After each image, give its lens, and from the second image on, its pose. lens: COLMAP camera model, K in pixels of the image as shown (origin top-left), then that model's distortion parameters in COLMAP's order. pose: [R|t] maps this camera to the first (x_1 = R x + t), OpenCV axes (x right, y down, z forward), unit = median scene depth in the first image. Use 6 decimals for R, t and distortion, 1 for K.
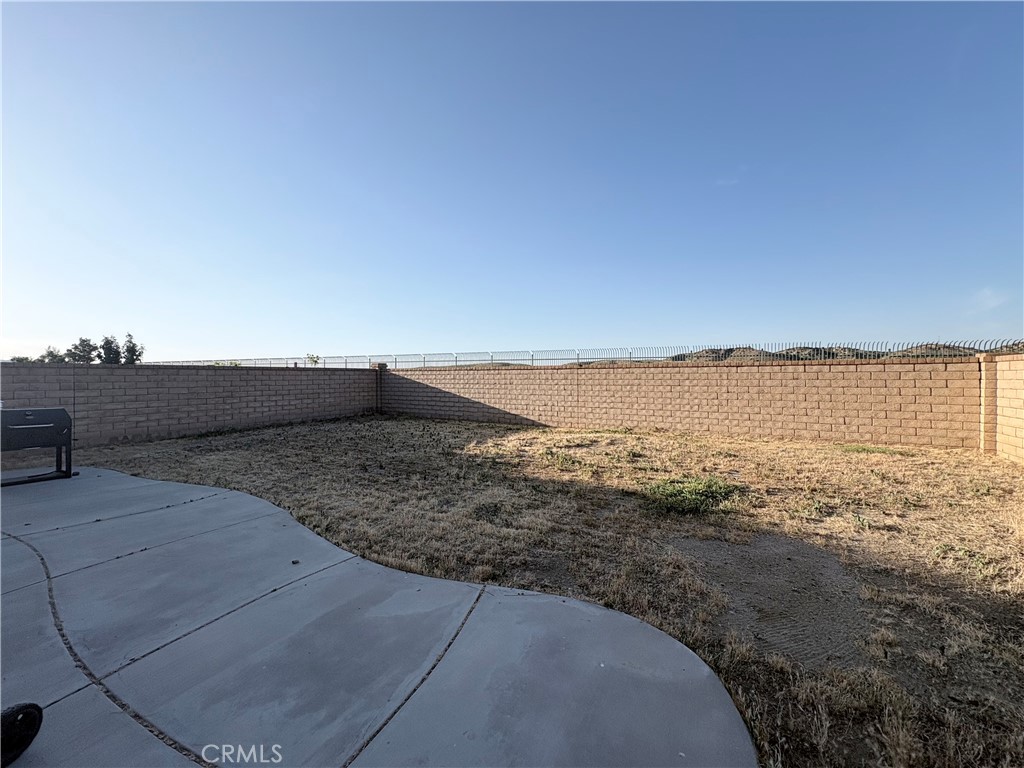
lens RADIAL K [[401.8, 0, 518.9], [0, 401.8, 387.1], [0, 0, 1]] dist [-0.007898, 0.000226]
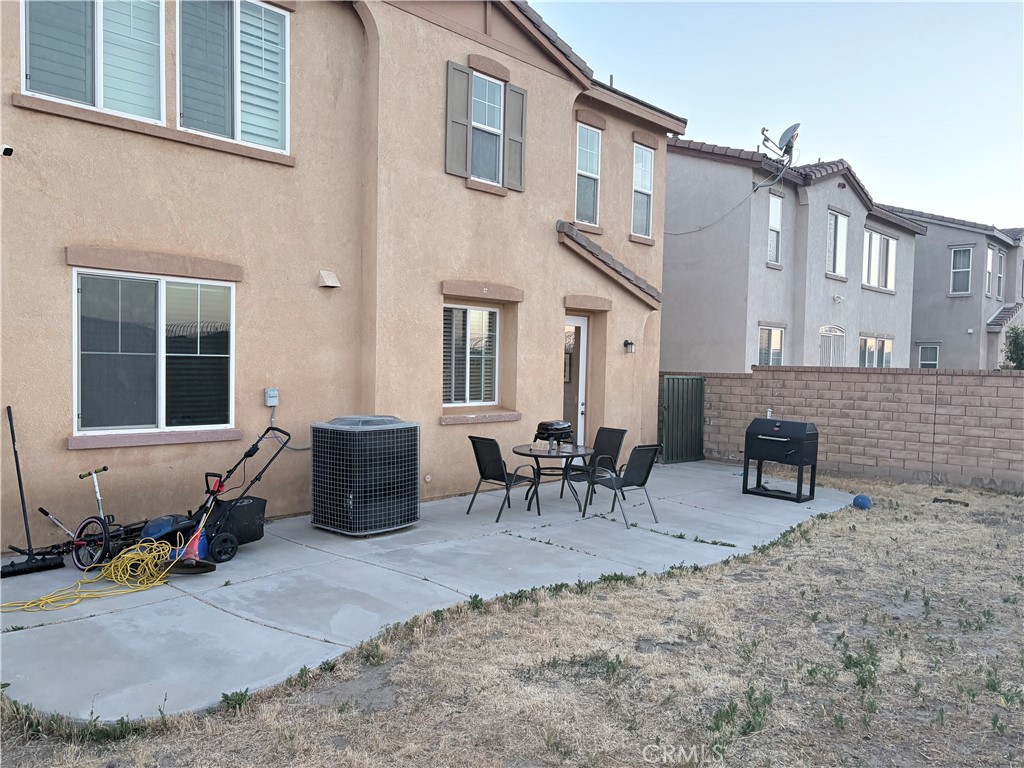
lens RADIAL K [[788.2, 0, 508.9], [0, 788.2, 383.3], [0, 0, 1]] dist [0.082236, -0.180534]
pose [[-0.277896, 0.023458, -0.960325, 0.984396], [-0.047392, 0.998150, 0.038096, -0.095673], [0.959442, 0.056098, -0.276270, 1.216492]]
